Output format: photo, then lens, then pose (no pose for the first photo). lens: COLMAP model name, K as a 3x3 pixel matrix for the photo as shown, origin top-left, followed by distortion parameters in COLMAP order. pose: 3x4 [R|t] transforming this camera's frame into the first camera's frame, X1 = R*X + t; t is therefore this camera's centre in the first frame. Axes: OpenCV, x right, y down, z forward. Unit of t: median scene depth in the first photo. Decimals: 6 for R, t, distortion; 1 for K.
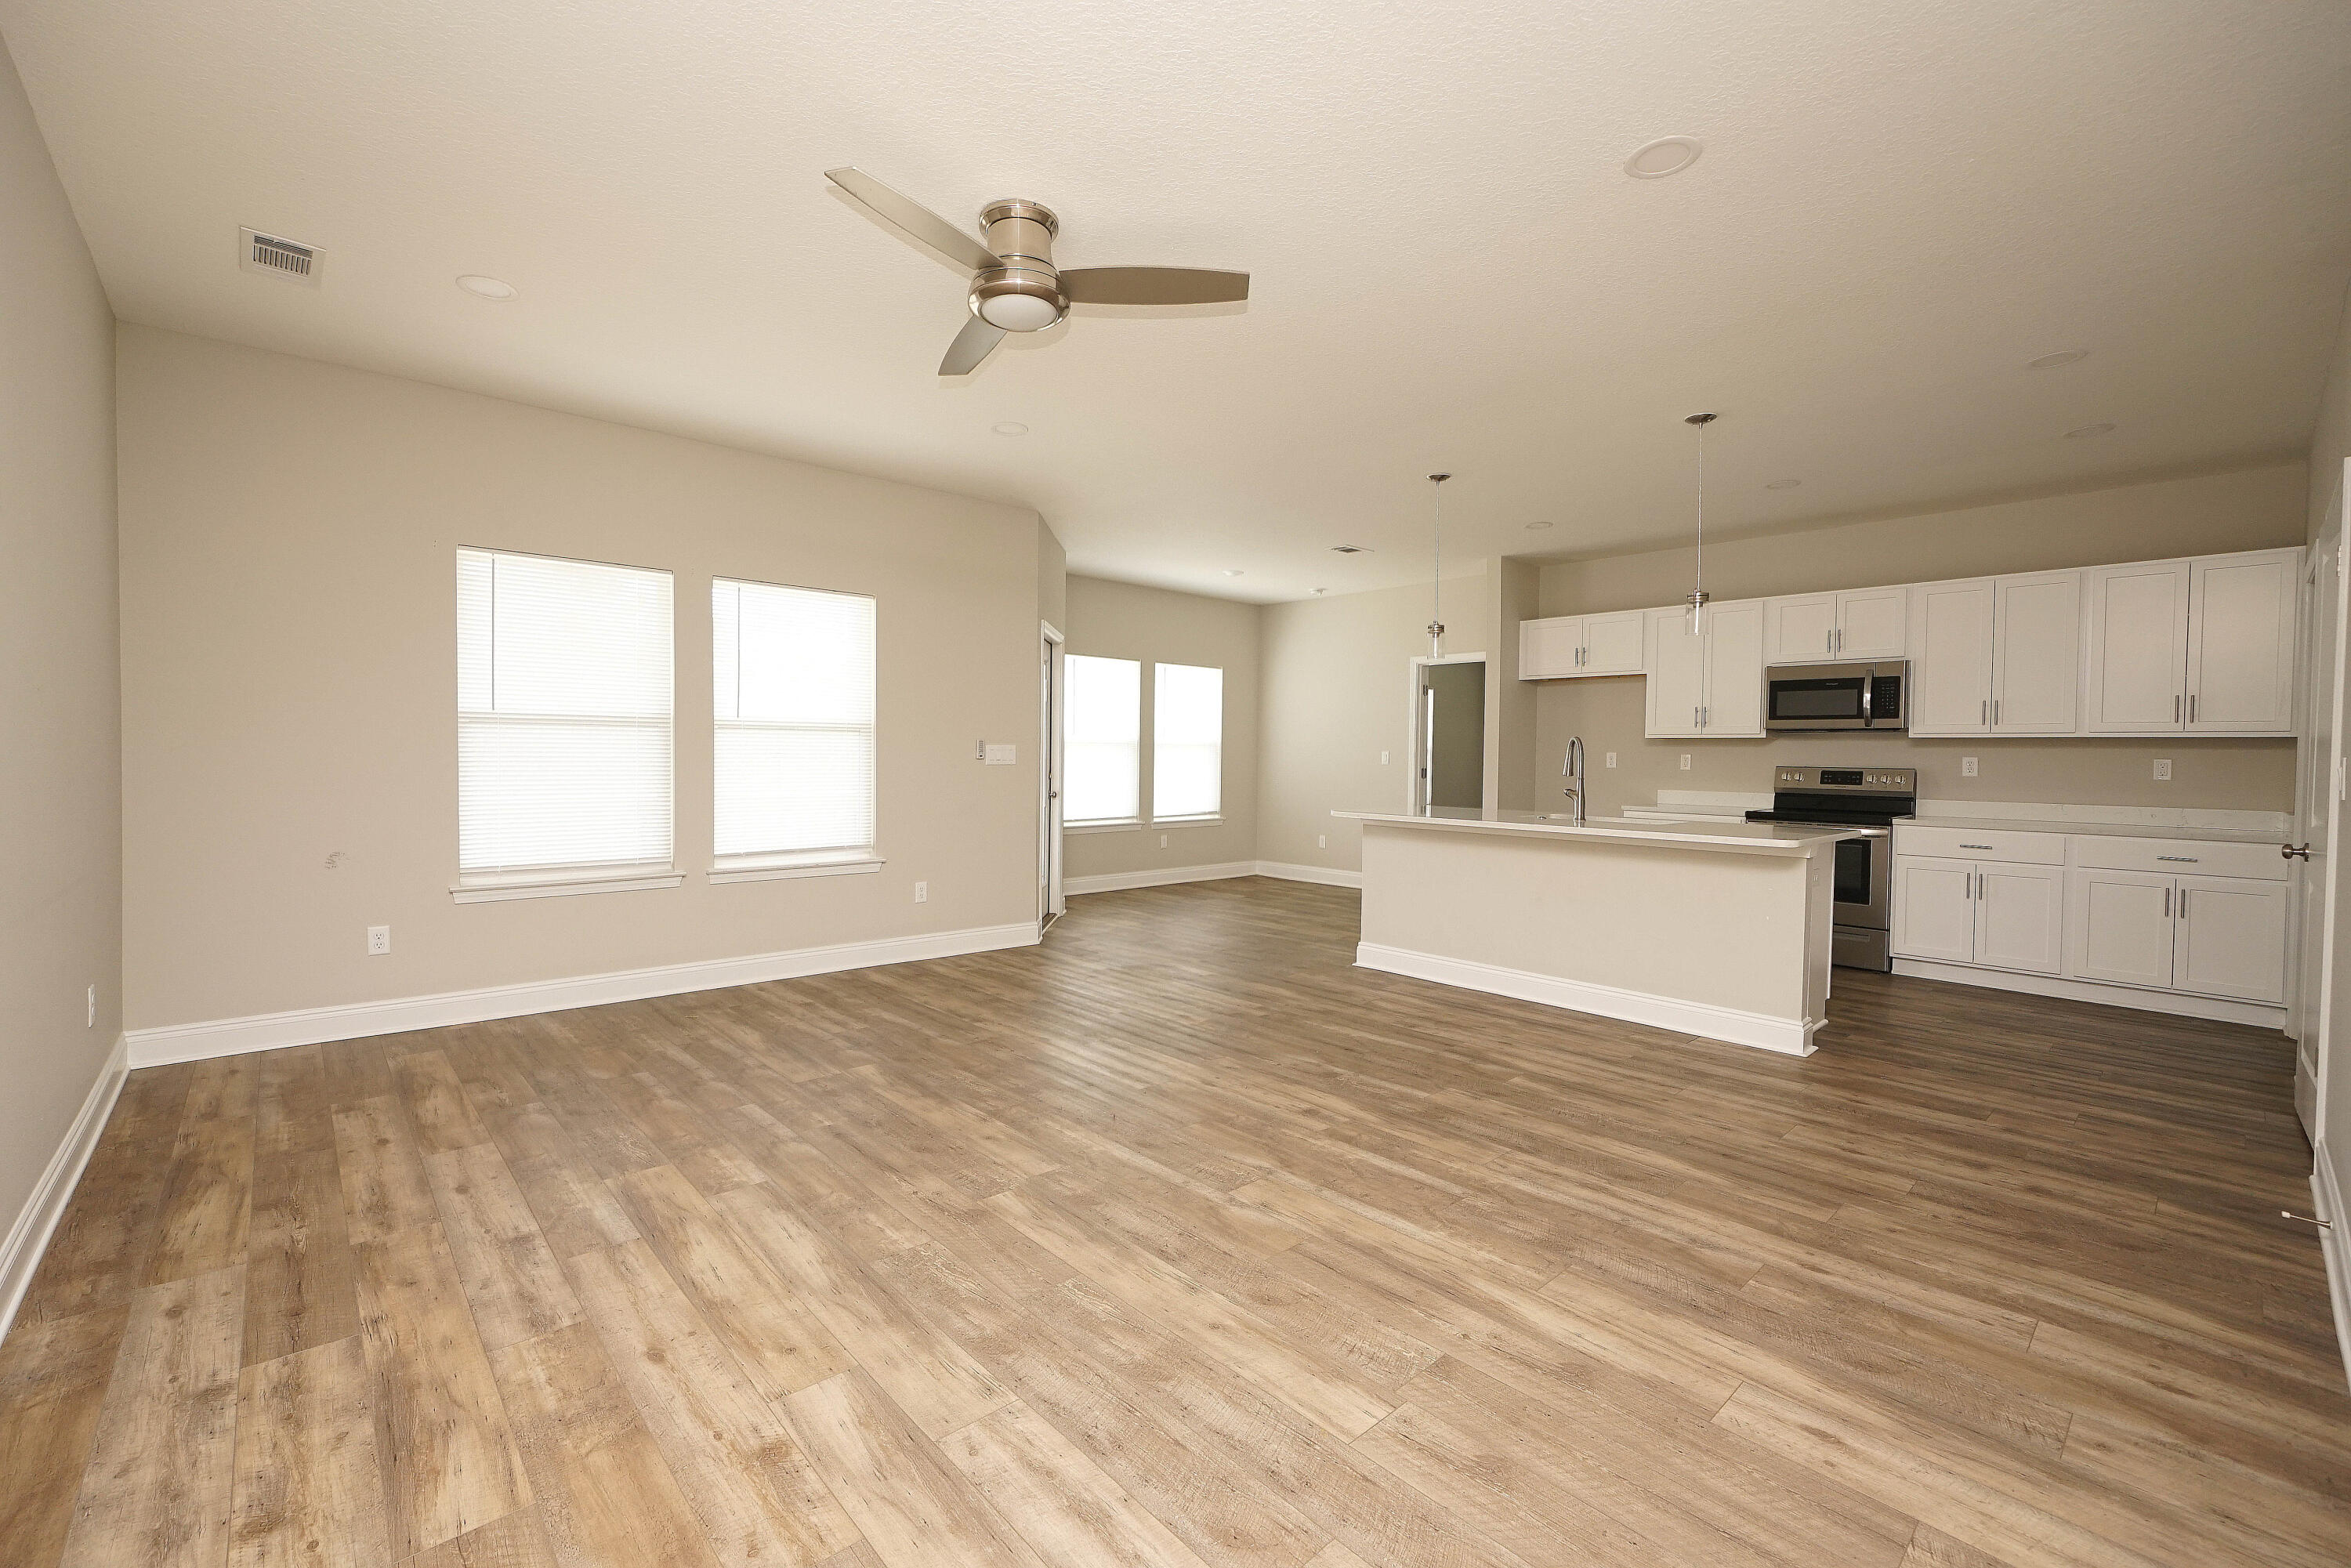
lens RADIAL K [[985.3, 0, 1132.8], [0, 985.3, 759.7], [0, 0, 1]] dist [-0.016051, 0.004575]
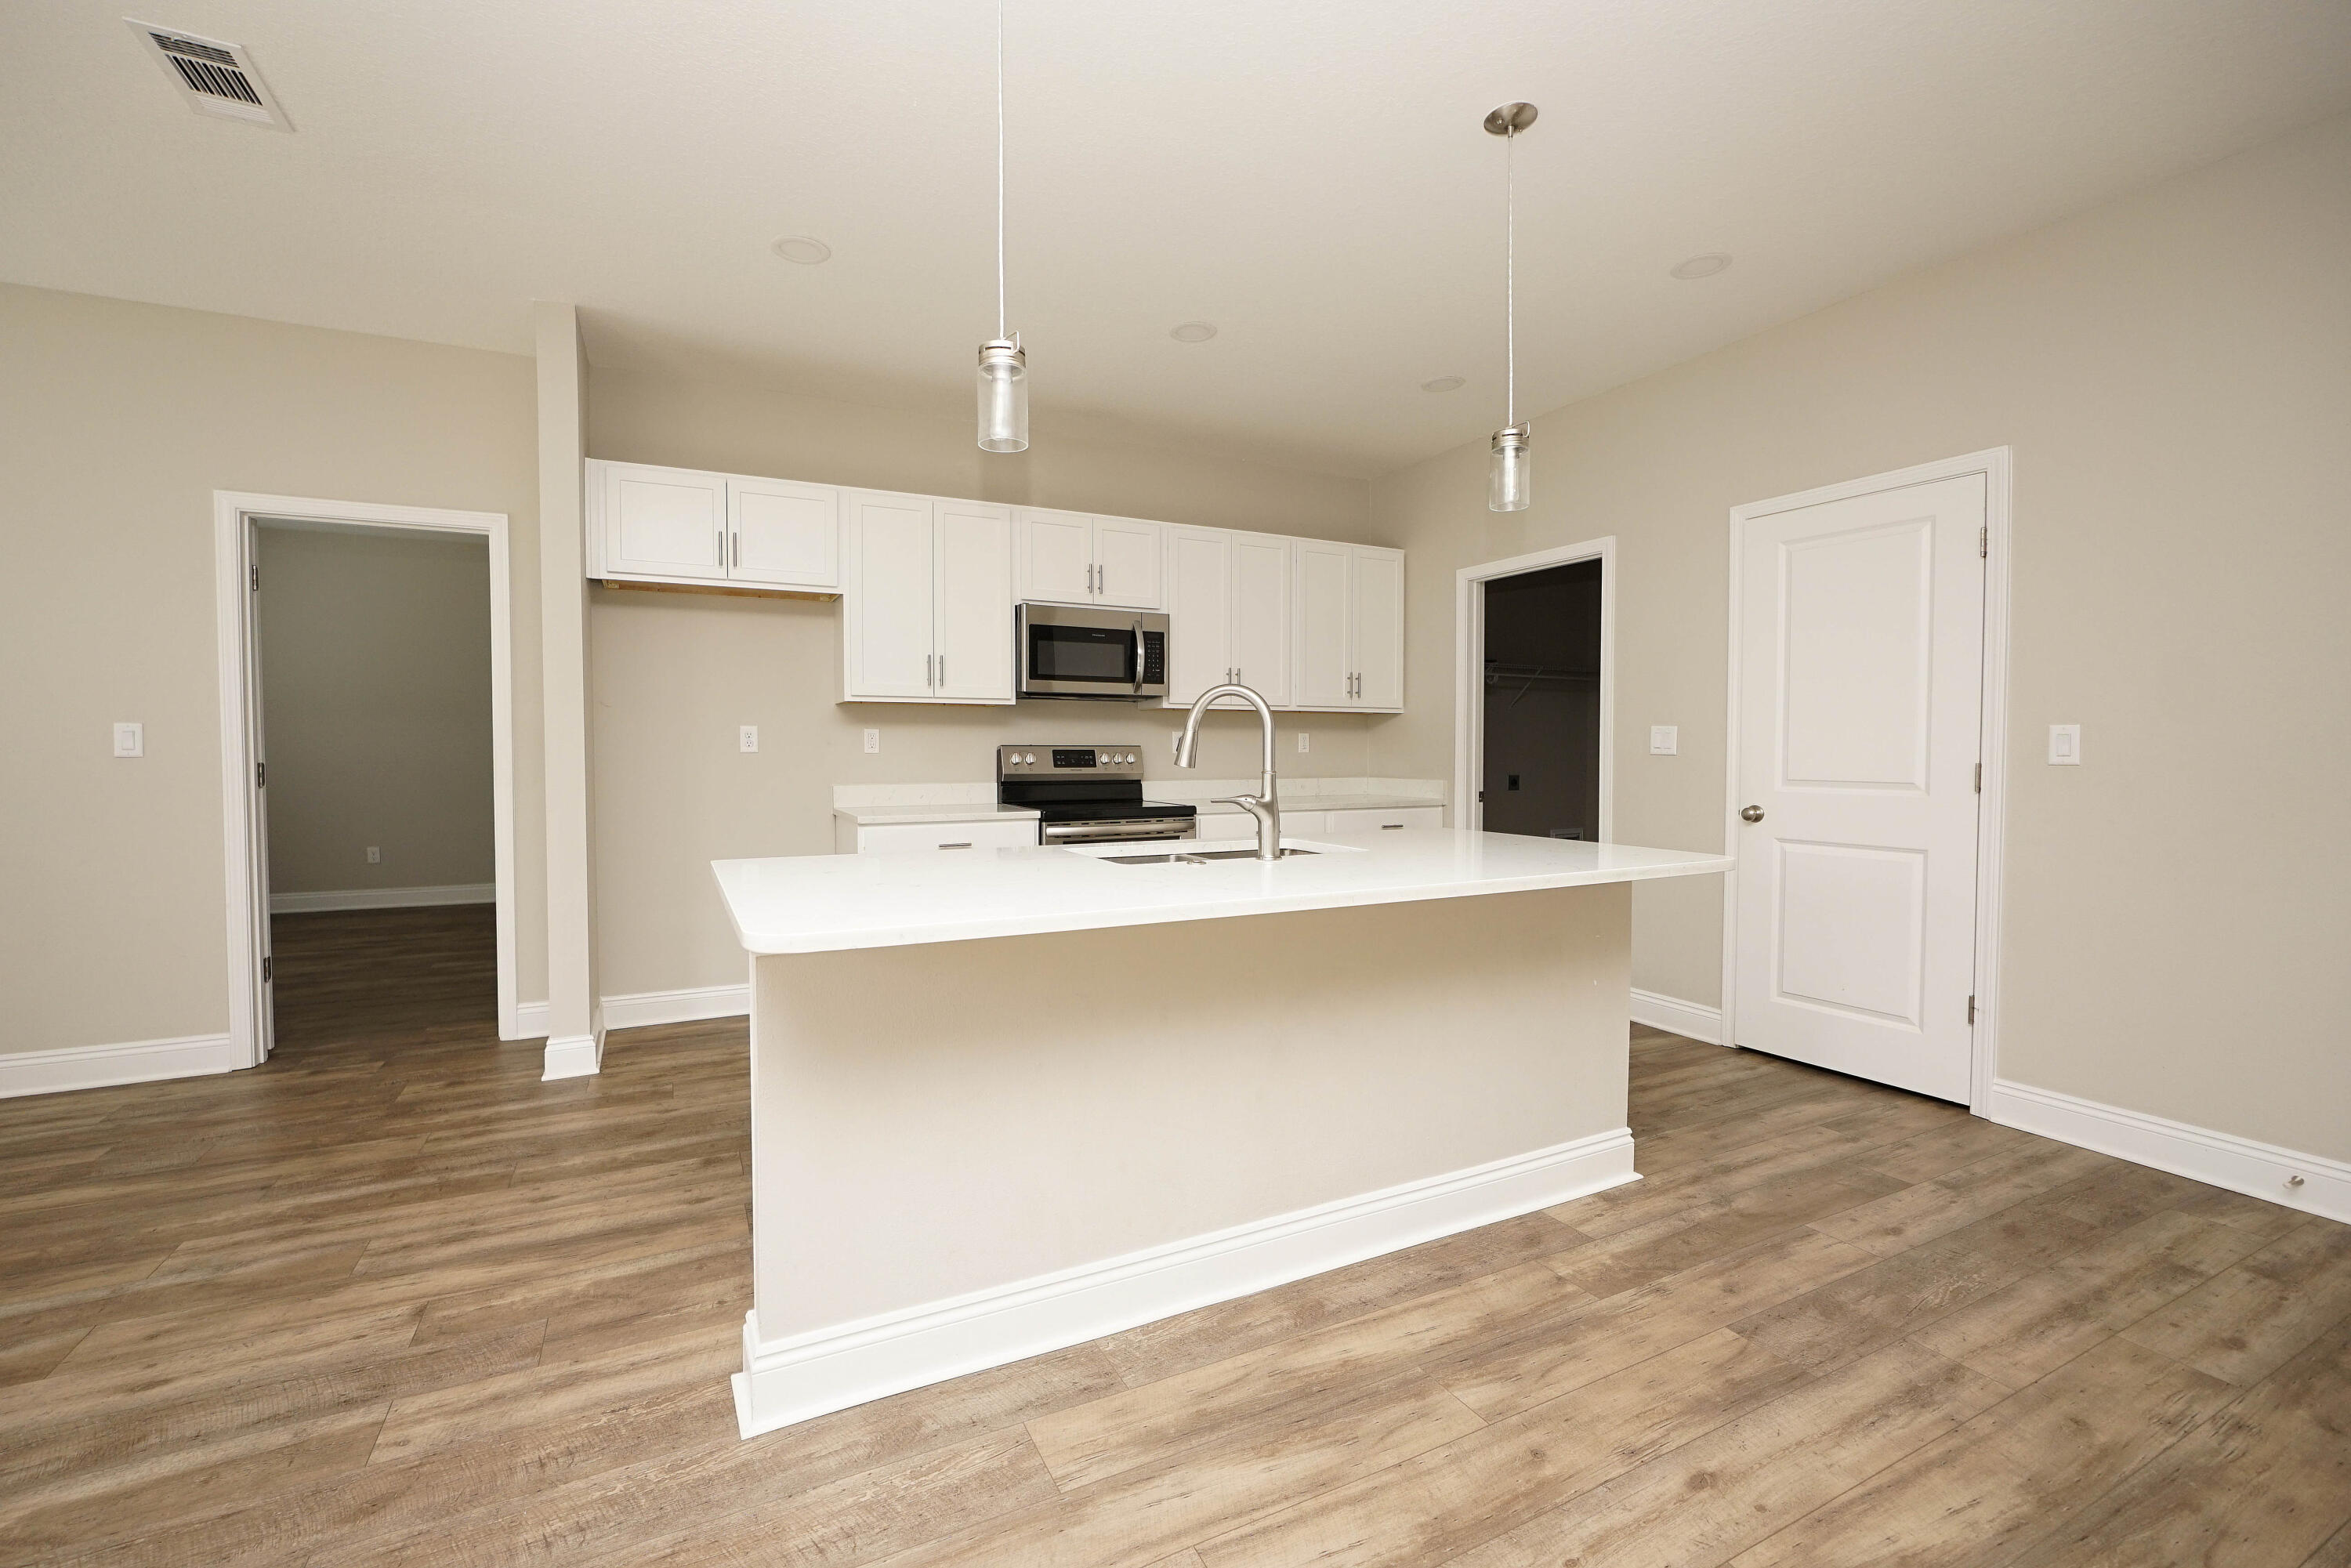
lens RADIAL K [[985.3, 0, 1157.5], [0, 985.3, 776.6], [0, 0, 1]] dist [-0.016051, 0.004575]
pose [[0.250689, -0.042390, 0.967139, -0.024478], [0.008780, 0.999099, 0.041515, 0.000755], [-0.968028, -0.001916, 0.250836, 1.128582]]
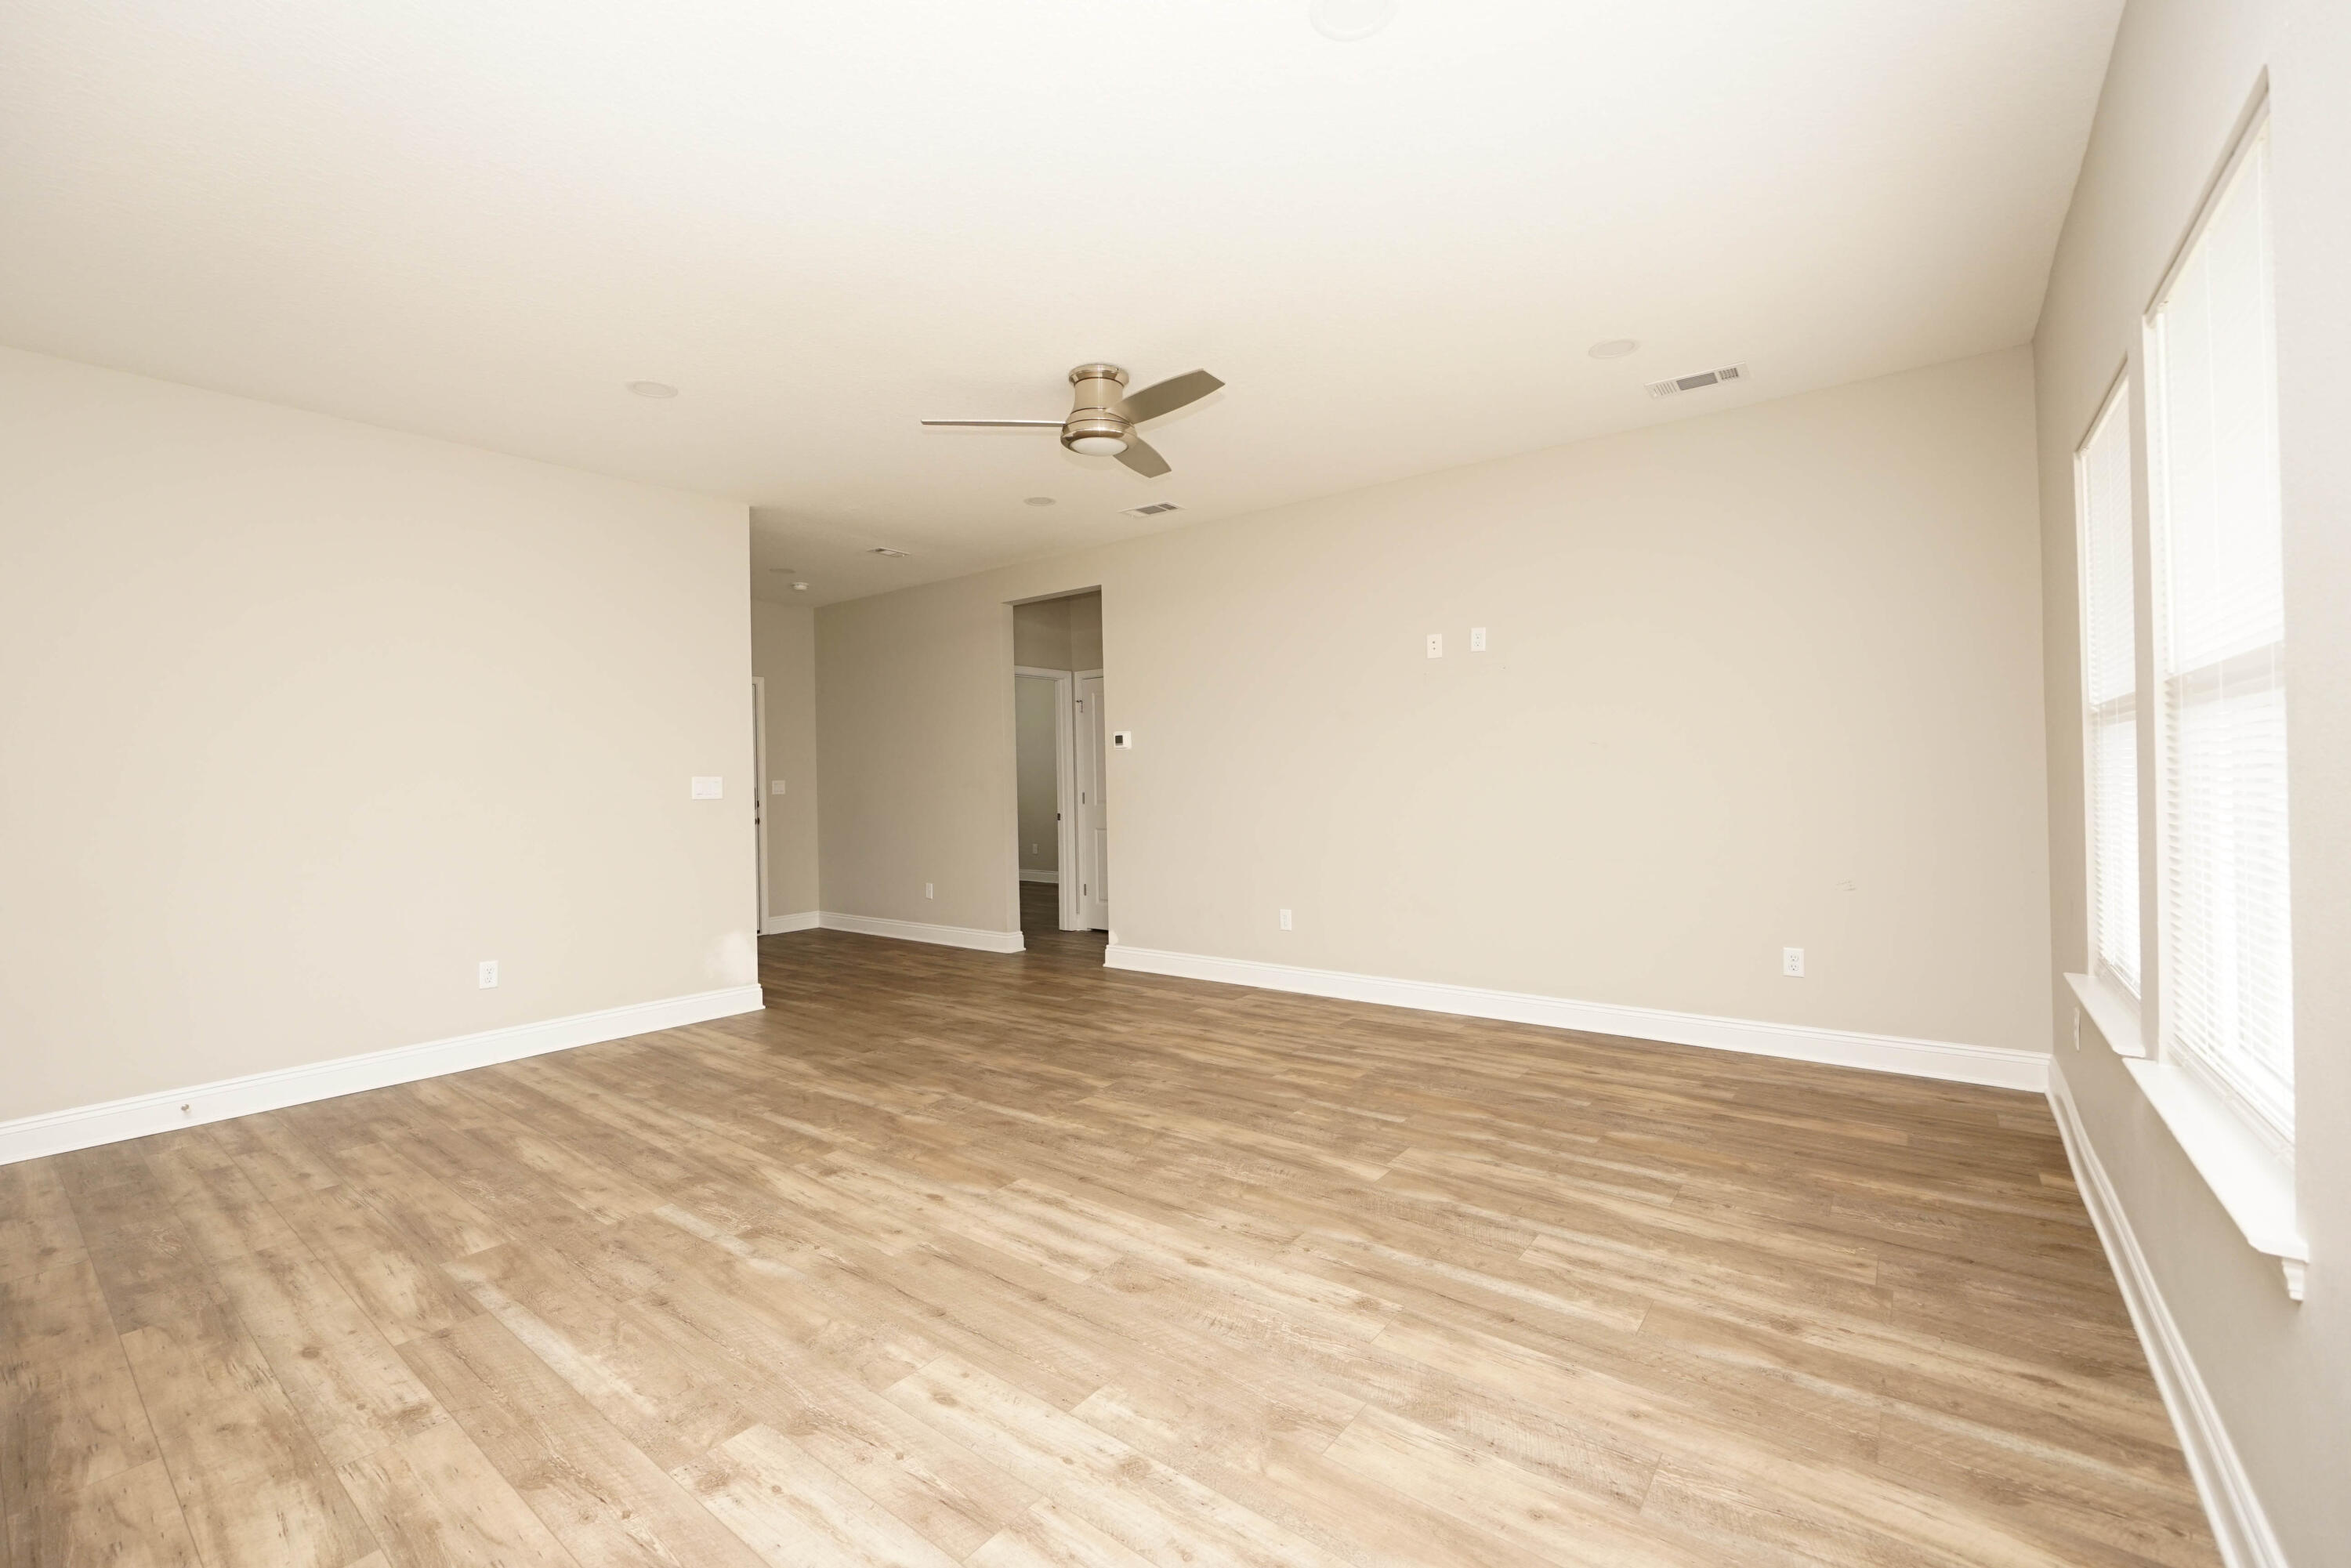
lens RADIAL K [[985.3, 0, 1141.9], [0, 985.3, 786.4], [0, 0, 1]] dist [-0.016051, 0.004575]
pose [[-0.983389, 0.005564, -0.181423, 0.048144], [0.004108, 0.999956, 0.008397, -0.006134], [0.181462, 0.007512, -0.983369, 1.597748]]
